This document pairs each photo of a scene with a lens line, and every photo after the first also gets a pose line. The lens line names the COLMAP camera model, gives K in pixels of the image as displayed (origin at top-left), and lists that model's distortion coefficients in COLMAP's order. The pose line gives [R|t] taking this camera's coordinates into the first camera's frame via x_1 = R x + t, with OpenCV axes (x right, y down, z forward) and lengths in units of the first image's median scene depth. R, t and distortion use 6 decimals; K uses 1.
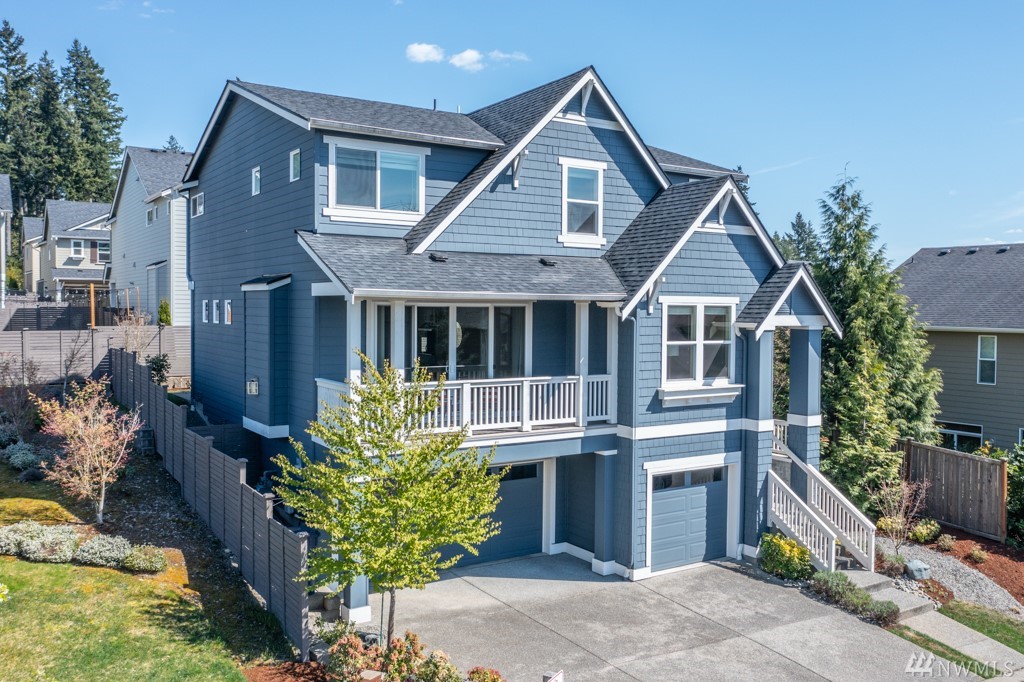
lens RADIAL K [[890.2, 0, 512.0], [0, 890.2, 341.0], [0, 0, 1]] dist [-0.022276, 0.002547]
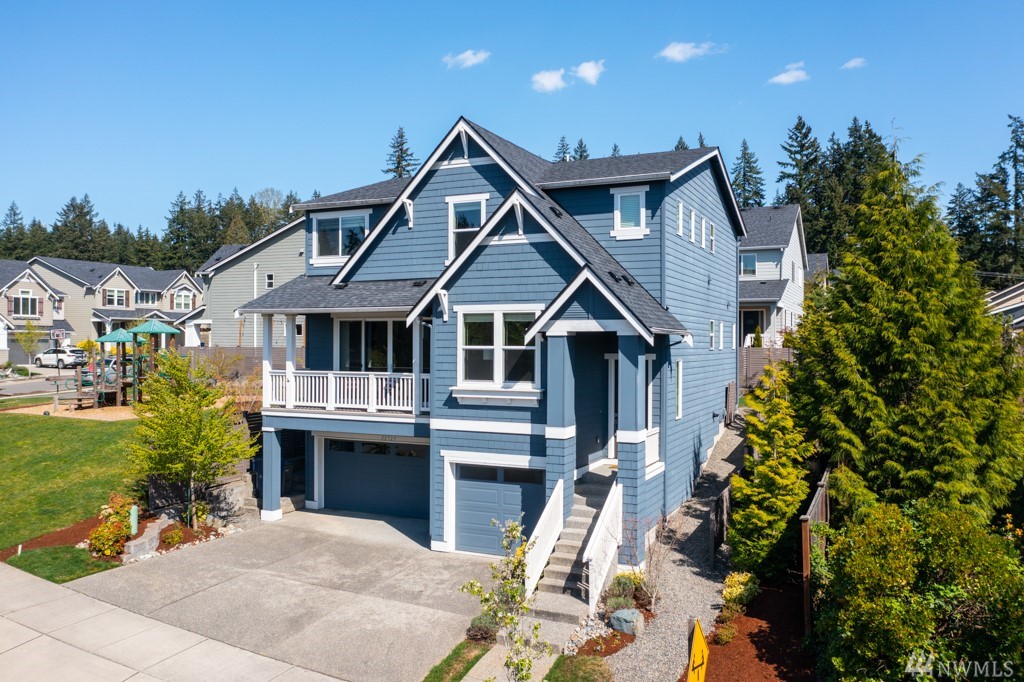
lens RADIAL K [[786.1, 0, 513.0], [0, 786.1, 353.2], [0, 0, 1]] dist [-0.026170, -0.000465]
pose [[0.530294, 0.002797, -0.847809, 1.039364], [-0.030757, 0.999400, -0.015941, 0.023634], [0.847256, 0.034530, 0.530061, 0.519380]]
